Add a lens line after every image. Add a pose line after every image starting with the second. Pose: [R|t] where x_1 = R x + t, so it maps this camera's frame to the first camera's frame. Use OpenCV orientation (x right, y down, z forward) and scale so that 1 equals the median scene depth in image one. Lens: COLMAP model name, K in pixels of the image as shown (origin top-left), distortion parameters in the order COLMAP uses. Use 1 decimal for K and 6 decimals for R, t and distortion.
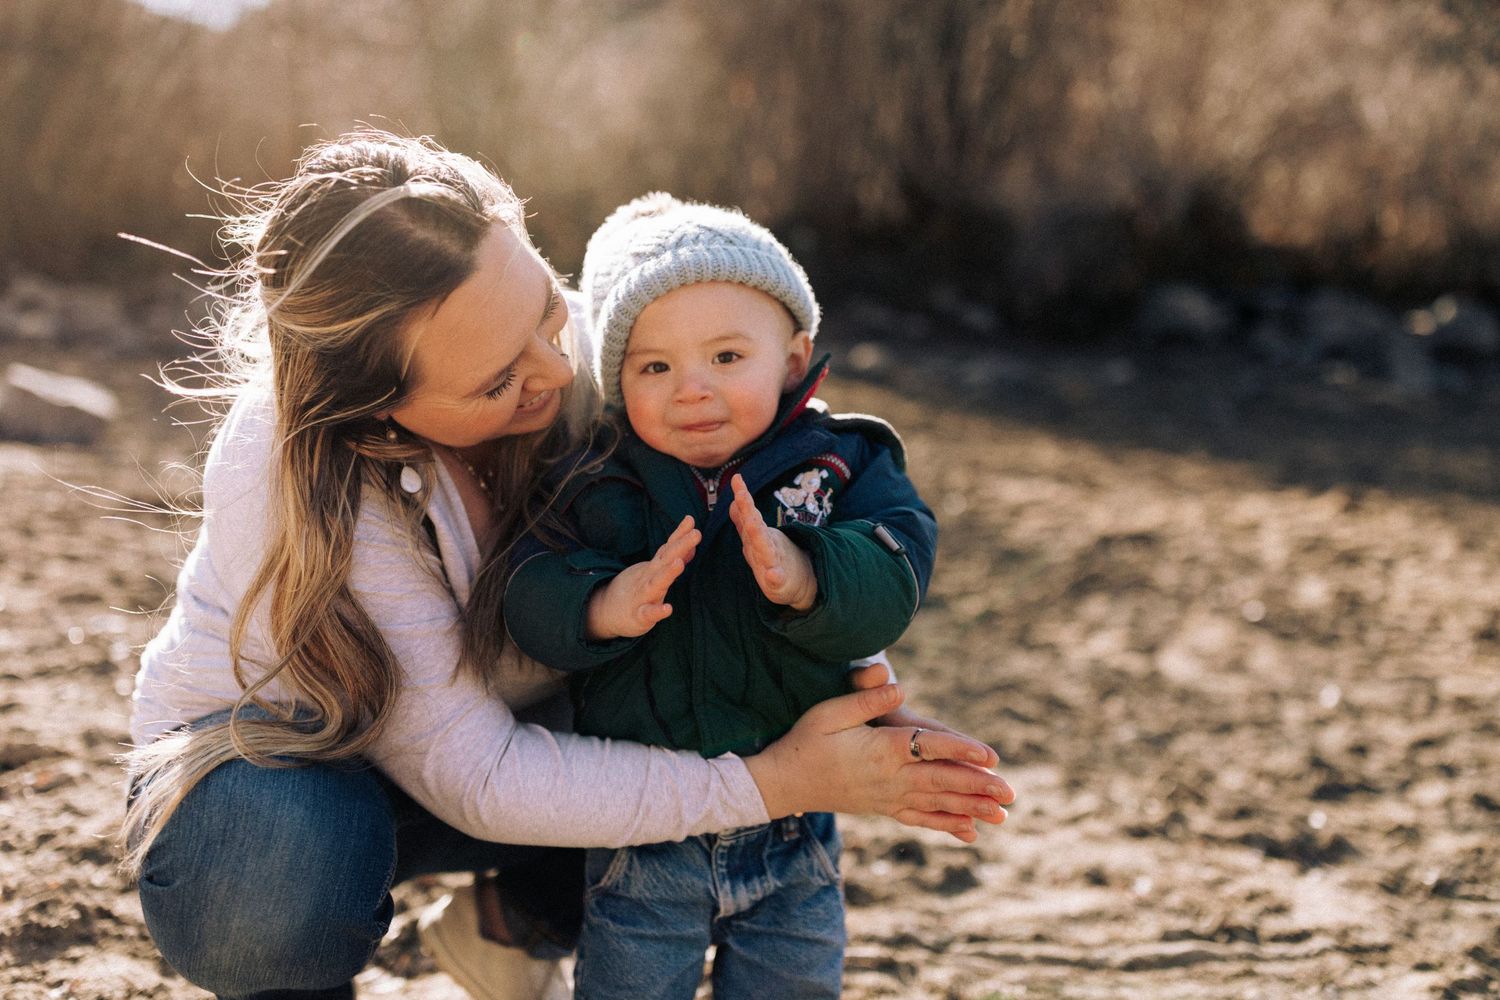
lens RADIAL K [[1438.6, 0, 744.3], [0, 1438.6, 496.8], [0, 0, 1]] dist [0.004634, 0.001585]
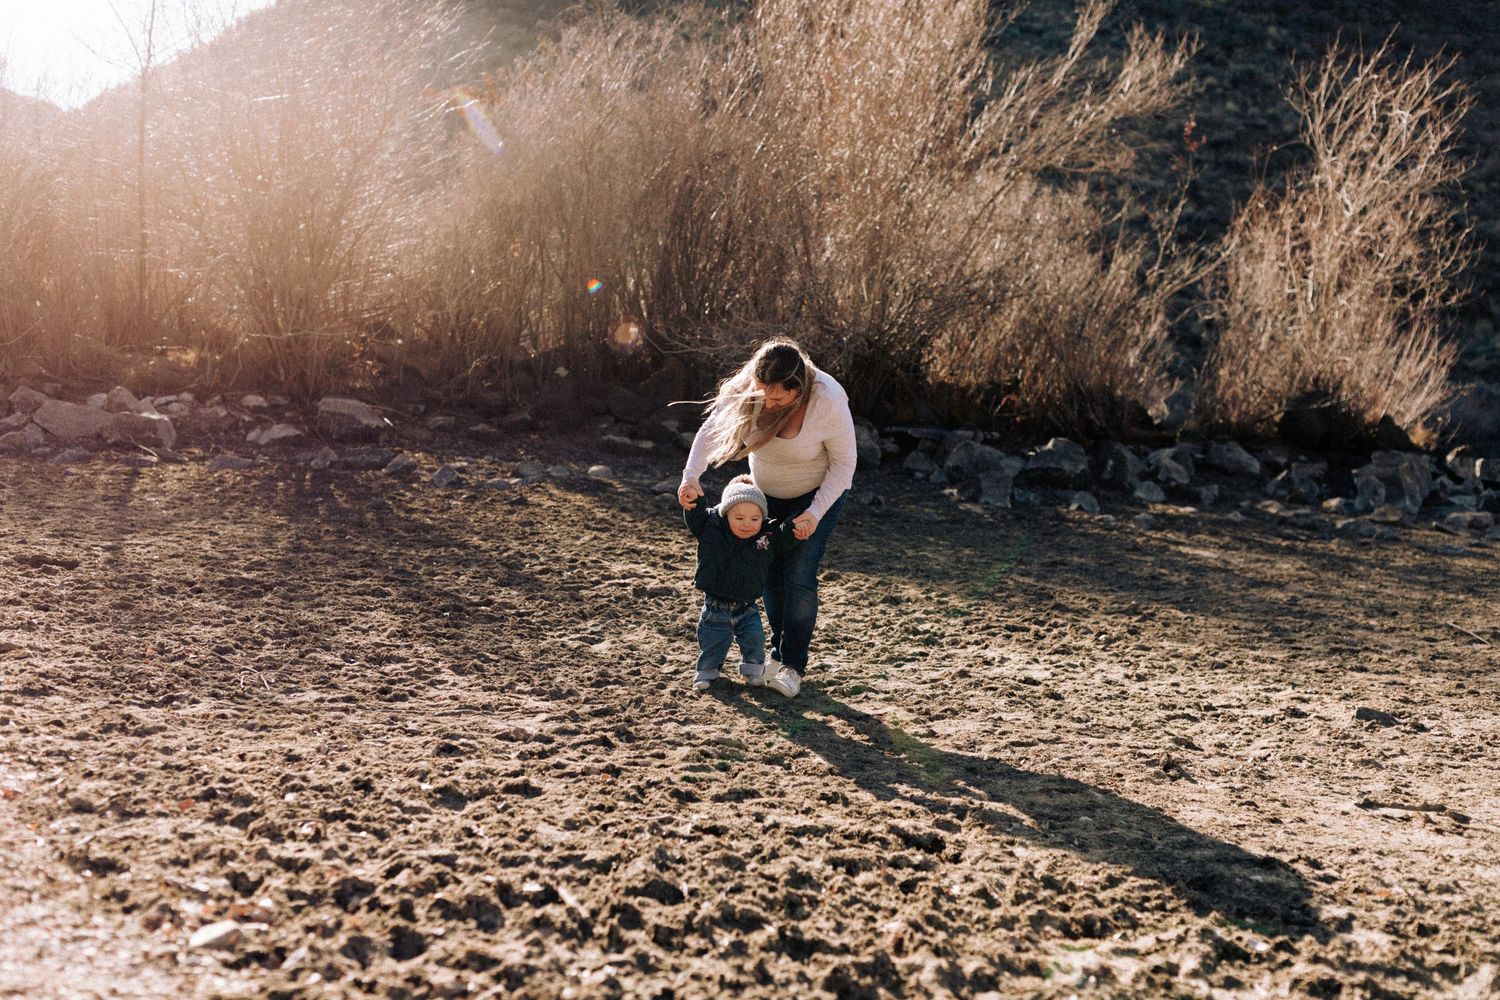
lens RADIAL K [[1425.8, 0, 739.4], [0, 1425.8, 504.2], [0, 0, 1]] dist [0.011743, -0.013813]
pose [[0.994071, 0.022612, 0.106358, 0.461713], [-0.015747, 0.997764, -0.064949, 0.078393], [-0.107588, 0.062889, 0.992204, -1.534341]]
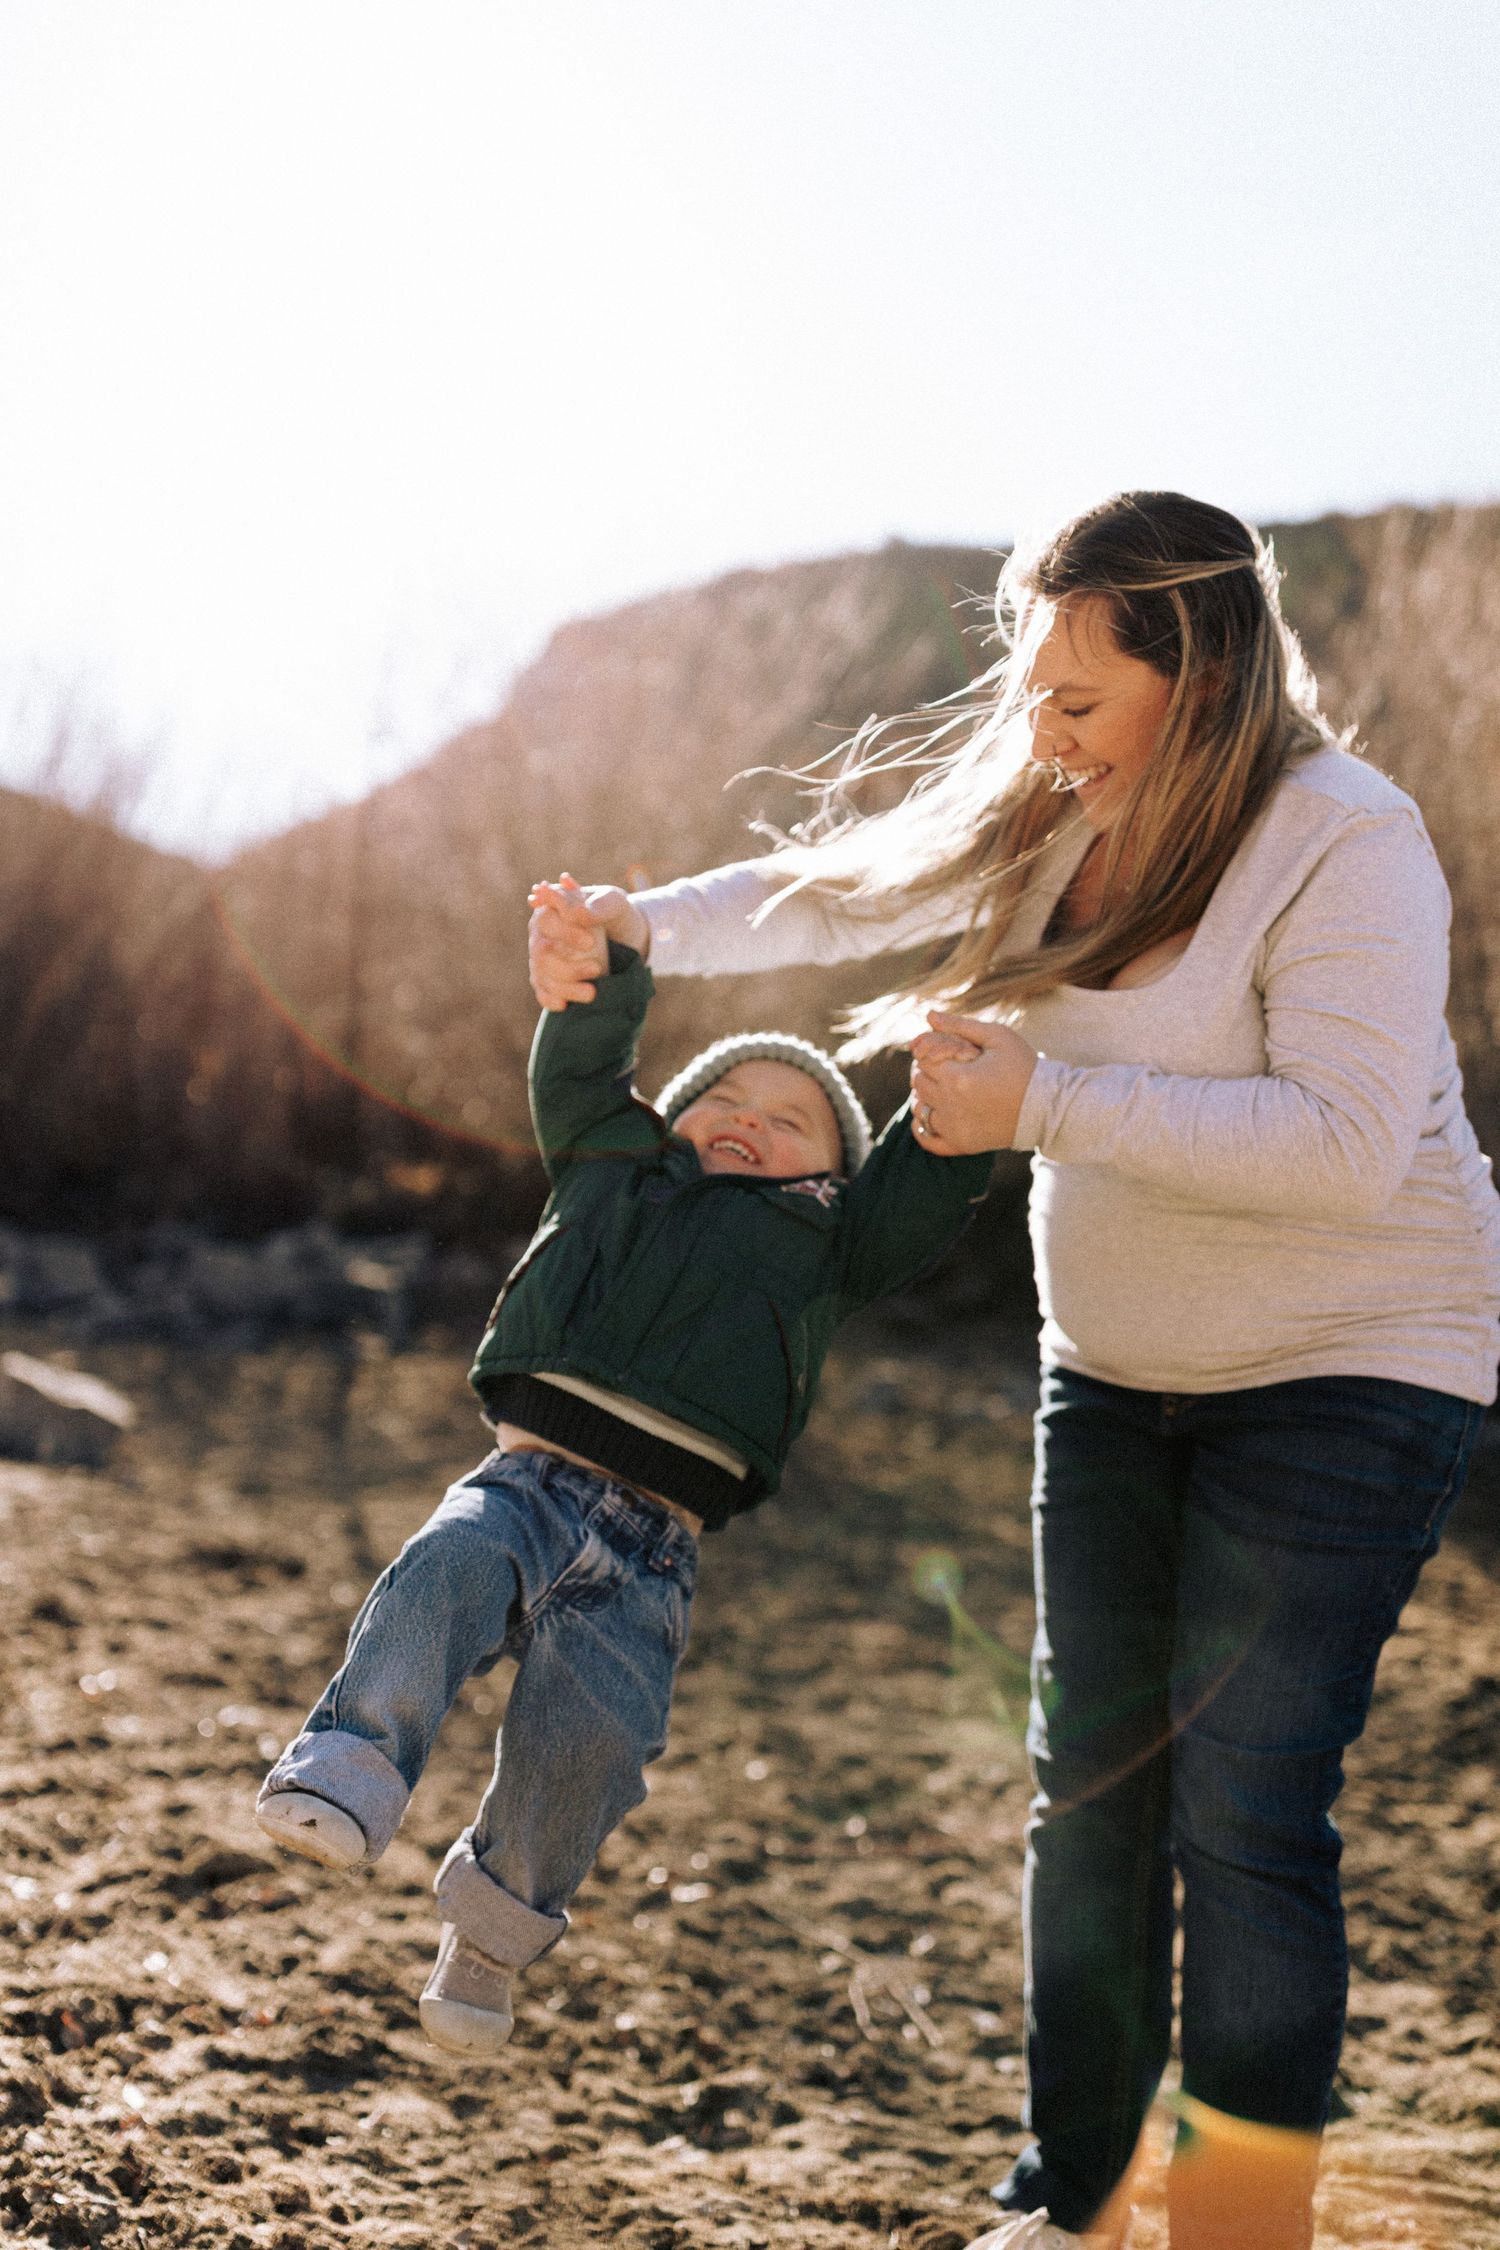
lens RADIAL K [[2157.9, 0, 750.0], [0, 2157.9, 1125.0], [0, 0, 1]] dist [0.004634, 0.001585]
pose [[0.995567, 0.046867, -0.081550, -0.105689], [-0.062342, 0.978011, -0.199017, -0.020090], [0.070430, 0.203219, 0.976597, -0.359966]]
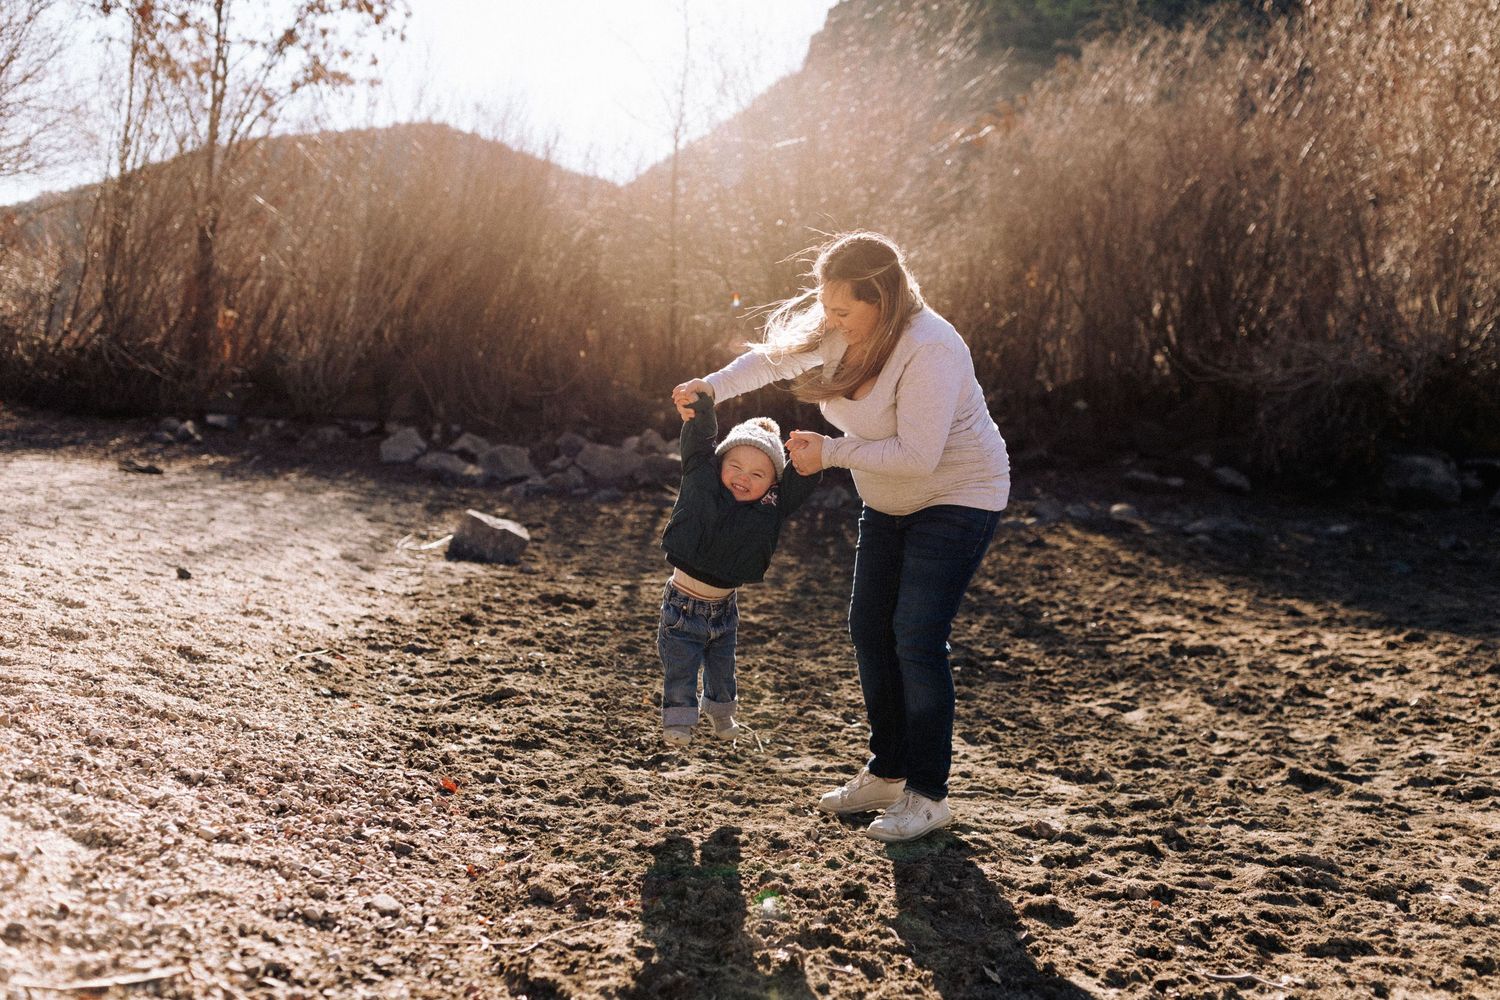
lens RADIAL K [[1425.8, 0, 739.4], [0, 1425.8, 504.2], [0, 0, 1]] dist [0.011743, -0.013813]
pose [[0.968599, 0.023838, -0.247483, 0.432947], [-0.045211, 0.995685, -0.081042, 0.046329], [0.244483, 0.089687, 0.965497, -1.187279]]
